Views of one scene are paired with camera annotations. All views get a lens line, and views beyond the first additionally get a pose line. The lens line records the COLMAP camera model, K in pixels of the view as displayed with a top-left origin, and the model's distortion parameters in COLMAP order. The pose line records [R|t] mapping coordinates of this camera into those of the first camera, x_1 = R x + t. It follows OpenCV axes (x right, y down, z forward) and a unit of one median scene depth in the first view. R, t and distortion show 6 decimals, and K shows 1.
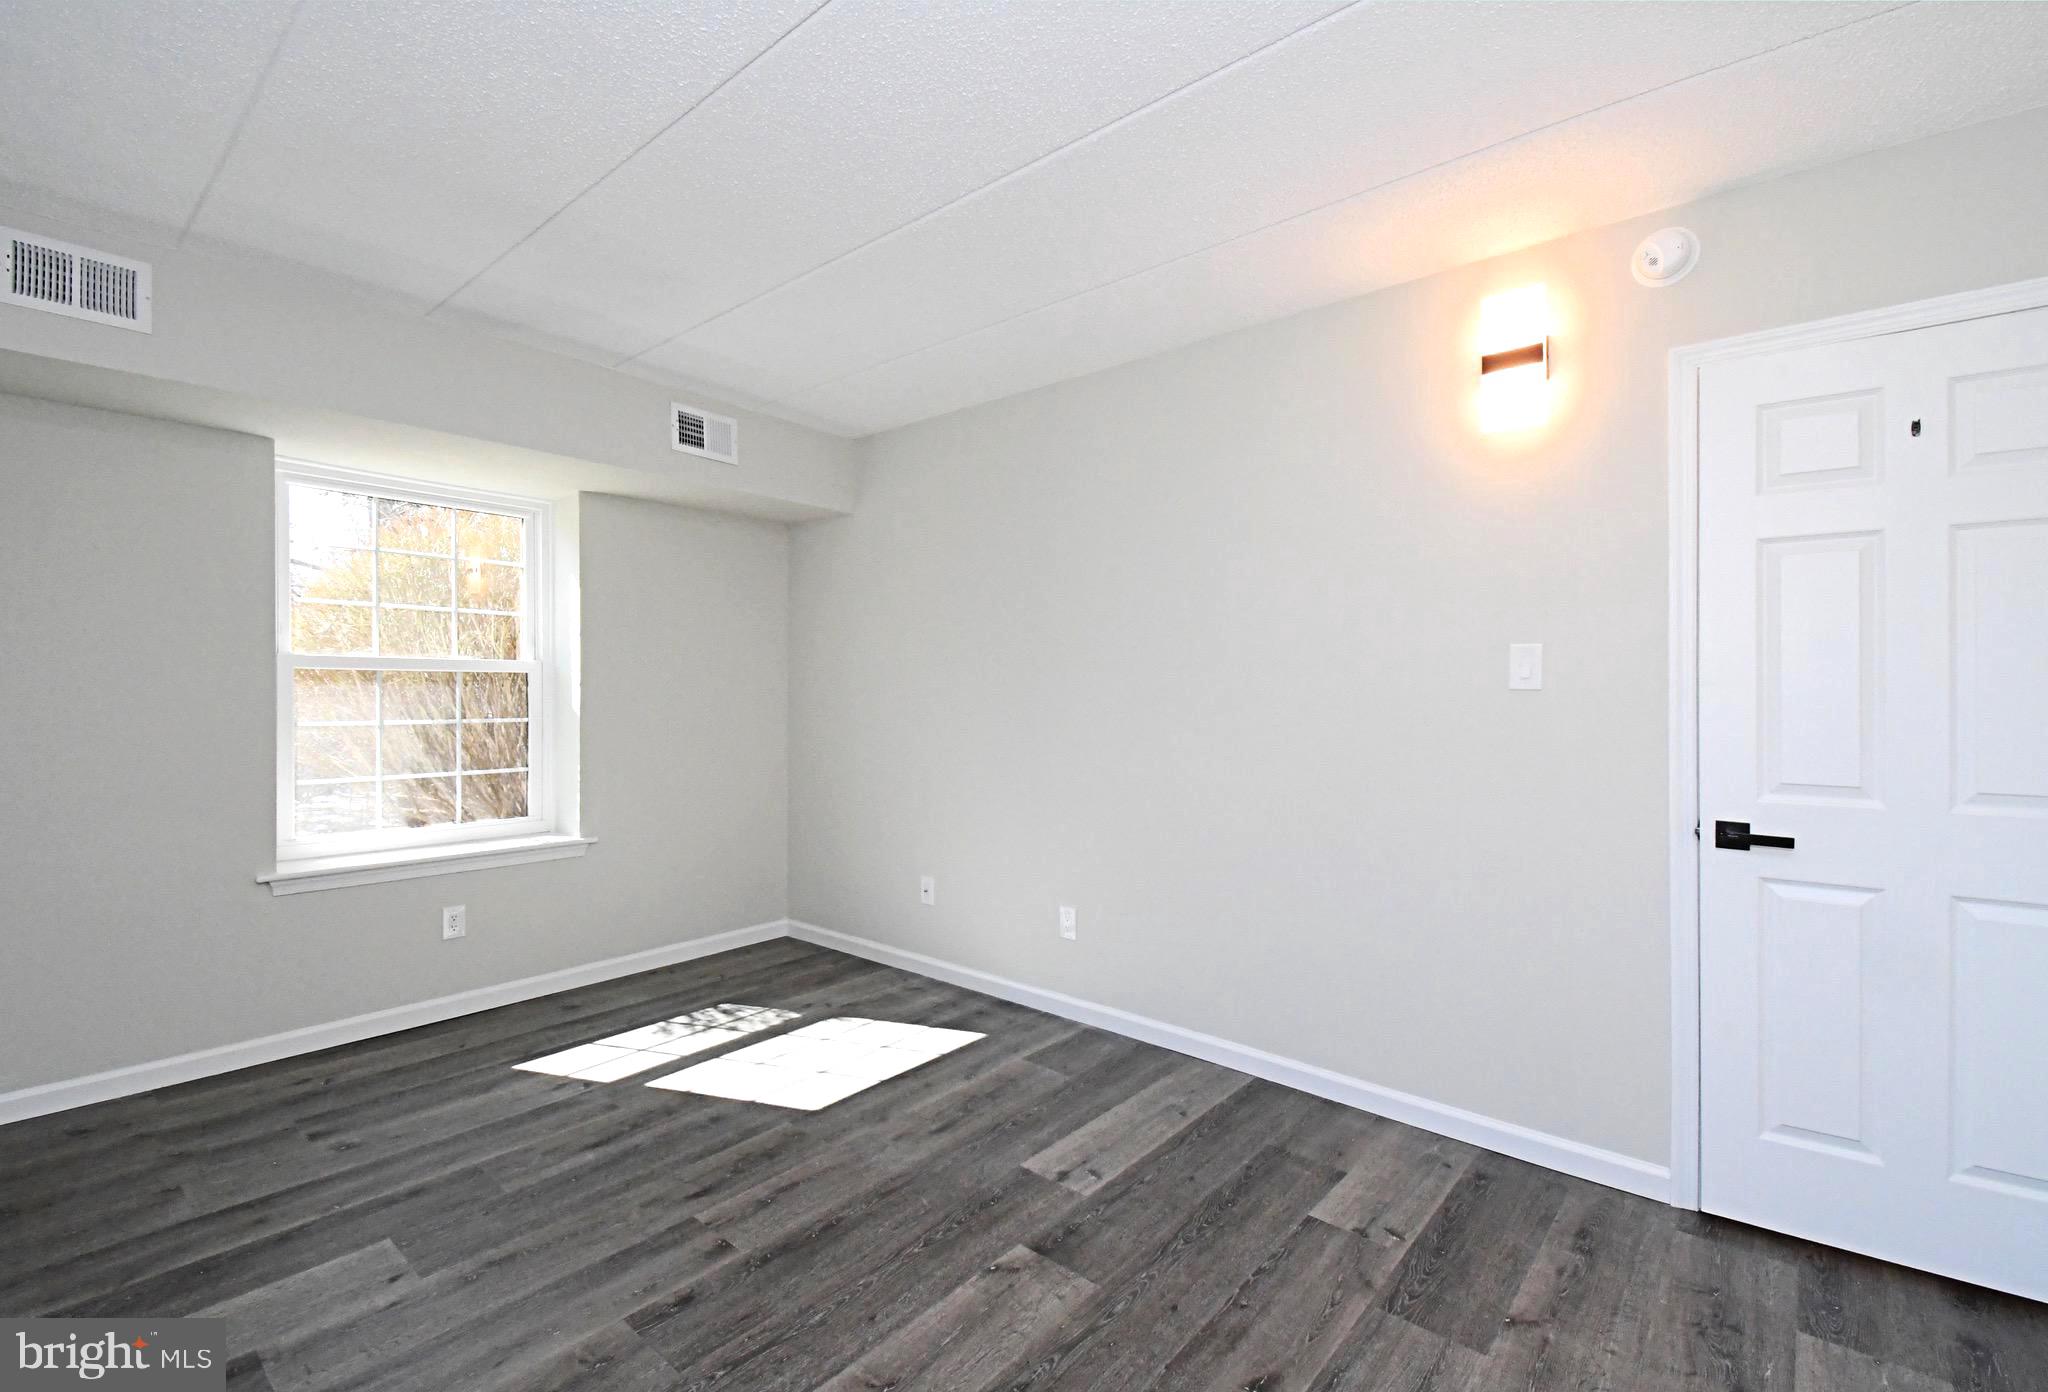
lens RADIAL K [[934.2, 0, 1016.7], [0, 934.2, 684.4], [0, 0, 1]] dist [-0.008966, -0.002734]
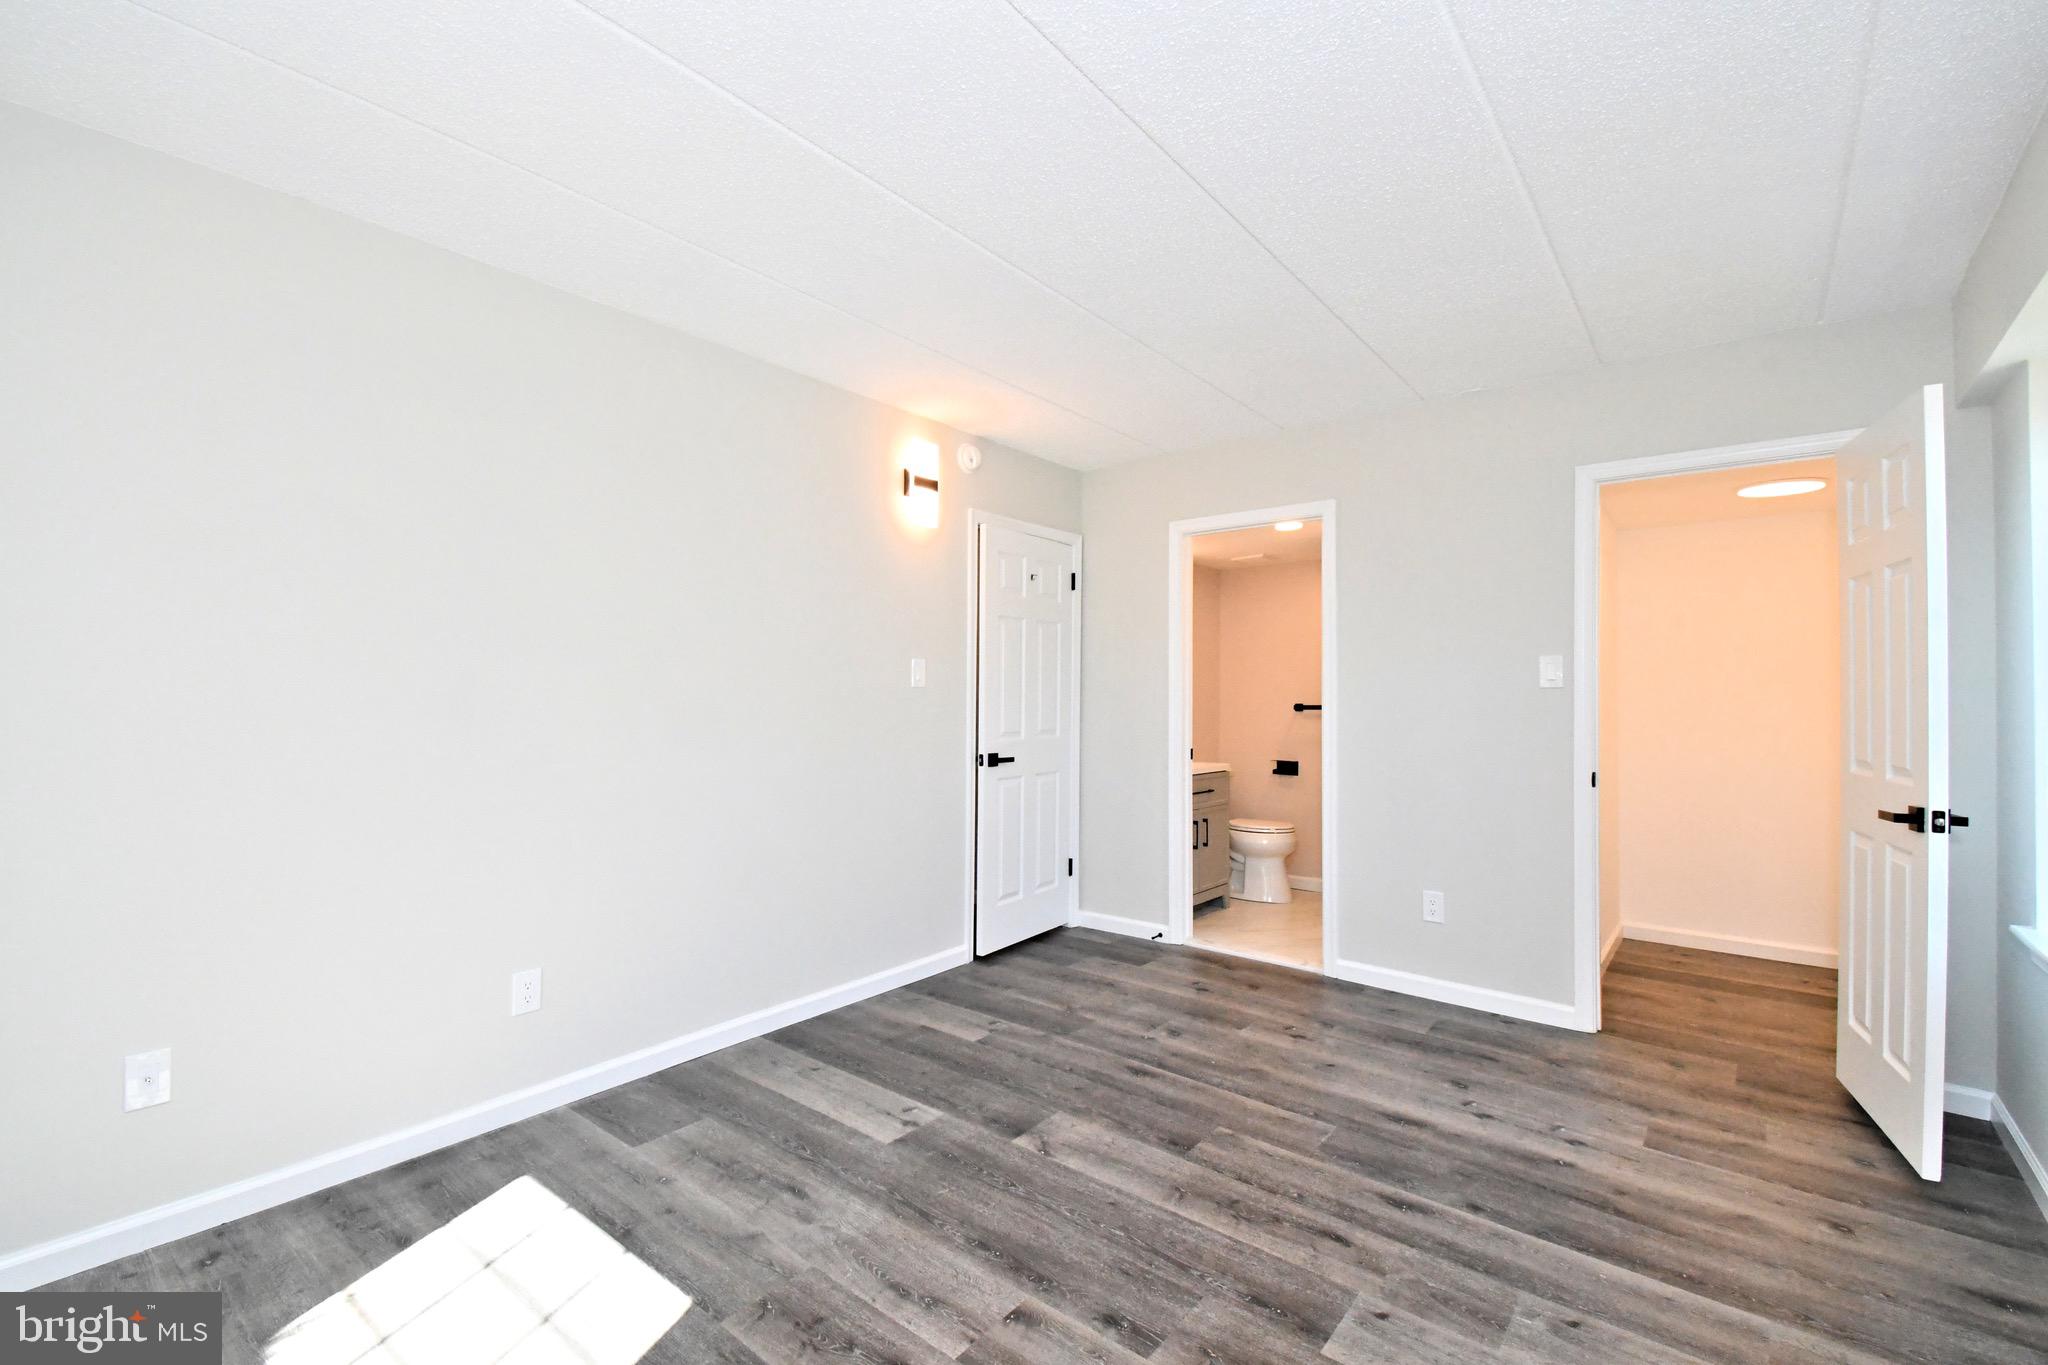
lens RADIAL K [[884.5, 0, 1023.8], [0, 884.5, 685.2], [0, 0, 1]] dist [-0.013113, -0.002533]
pose [[-0.033717, -0.006711, 0.999409, -1.021037], [0.006848, 0.999952, 0.006946, -0.010014], [-0.999408, 0.007078, -0.033670, 0.895957]]
